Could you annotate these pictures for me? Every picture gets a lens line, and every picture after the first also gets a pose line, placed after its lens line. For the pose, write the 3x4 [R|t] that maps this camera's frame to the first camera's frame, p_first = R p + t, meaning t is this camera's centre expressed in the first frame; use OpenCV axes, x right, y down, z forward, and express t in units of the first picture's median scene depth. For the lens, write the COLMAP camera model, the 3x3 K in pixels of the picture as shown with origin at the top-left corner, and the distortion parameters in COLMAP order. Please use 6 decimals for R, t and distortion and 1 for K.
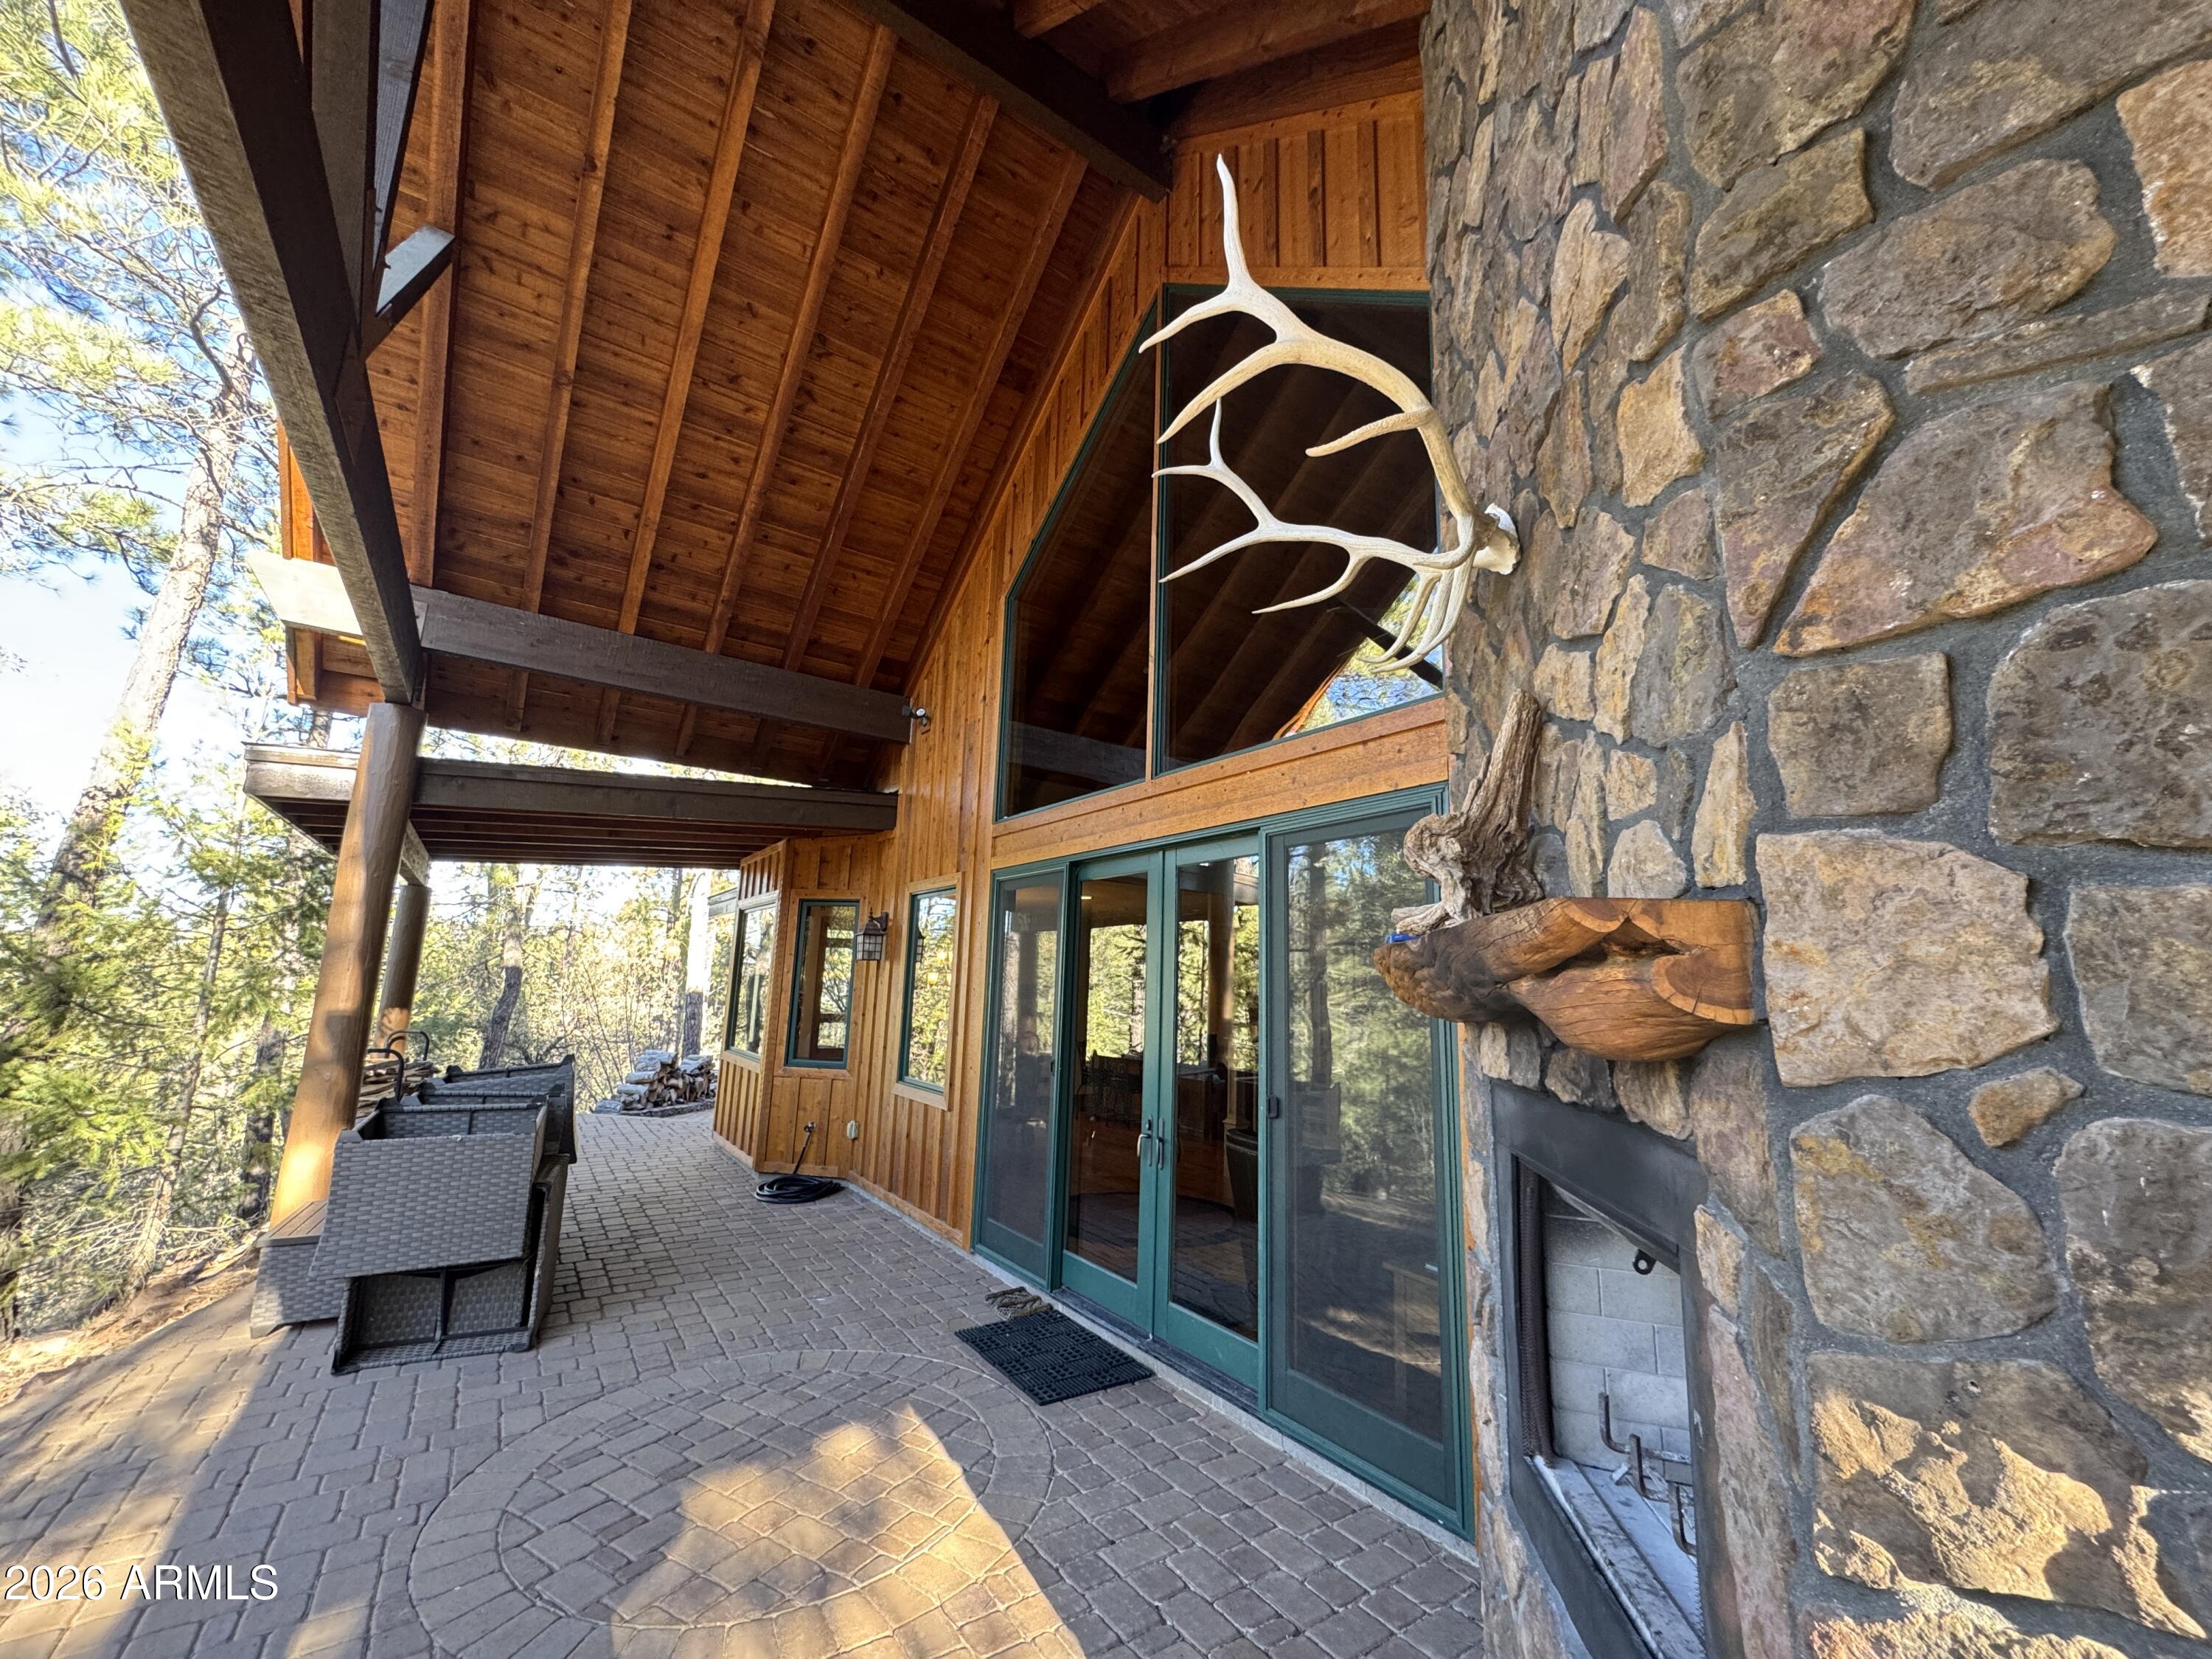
lens RADIAL K [[876.9, 0, 1110.6], [0, 876.9, 838.7], [0, 0, 1]] dist [-0.003413, 0.000455]
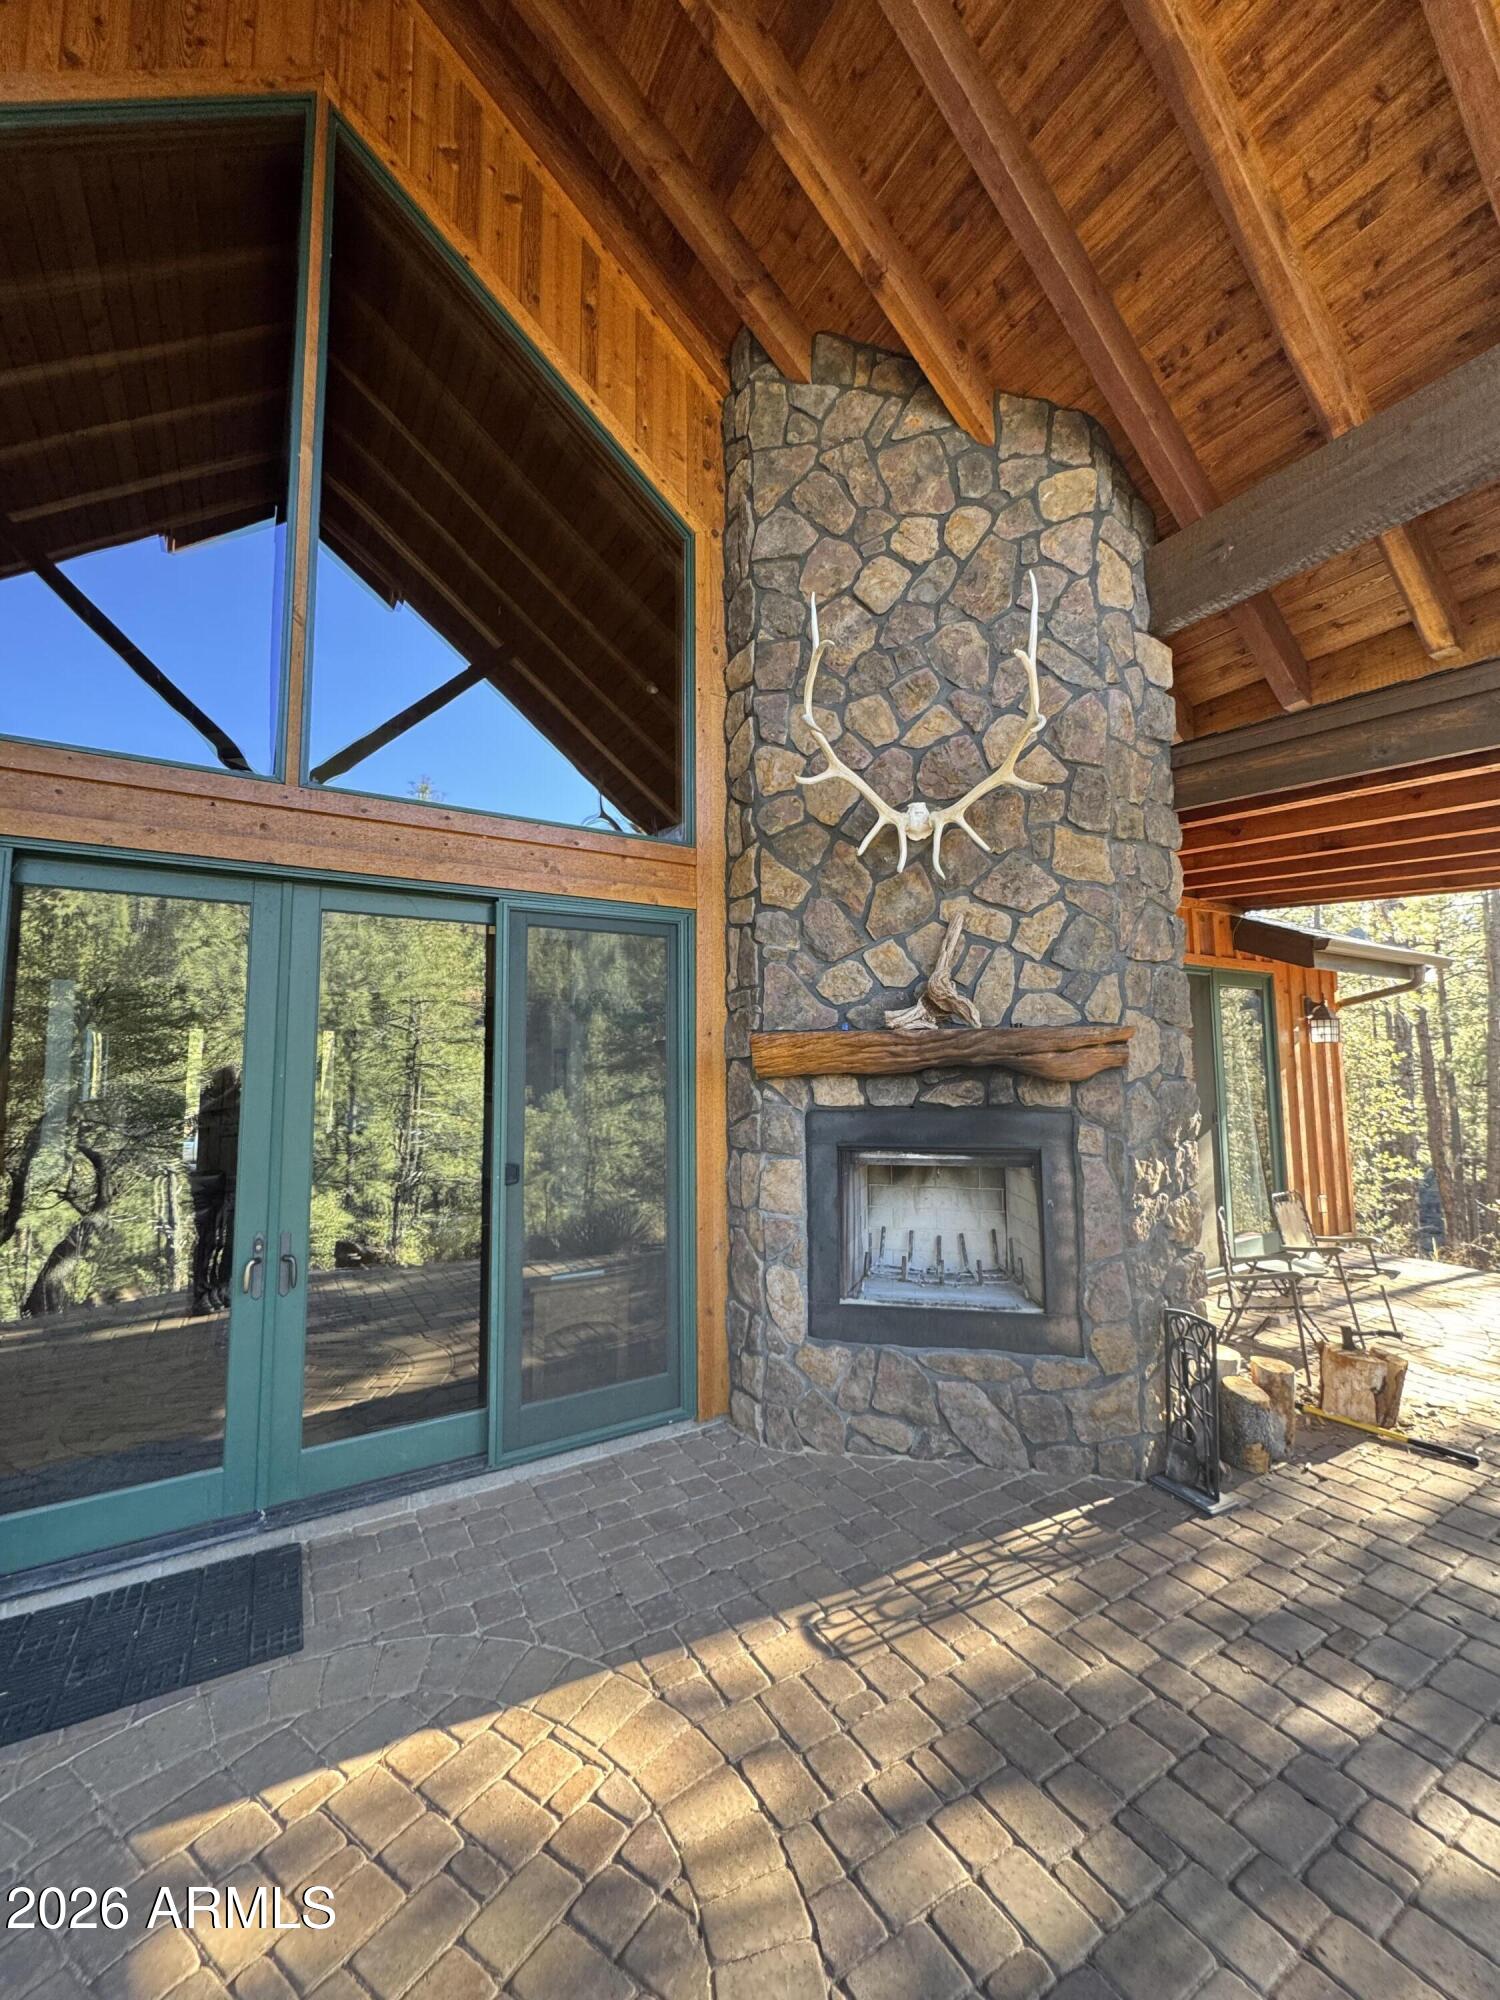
lens RADIAL K [[765.0, 0, 755.5], [0, 765.0, 1001.9], [0, 0, 1]] dist [0.001944, 0.000225]
pose [[0.061620, 0.052544, 0.996716, -0.881420], [-0.160484, 0.986142, -0.042065, 0.123726], [-0.985113, -0.157365, 0.069199, 0.852355]]
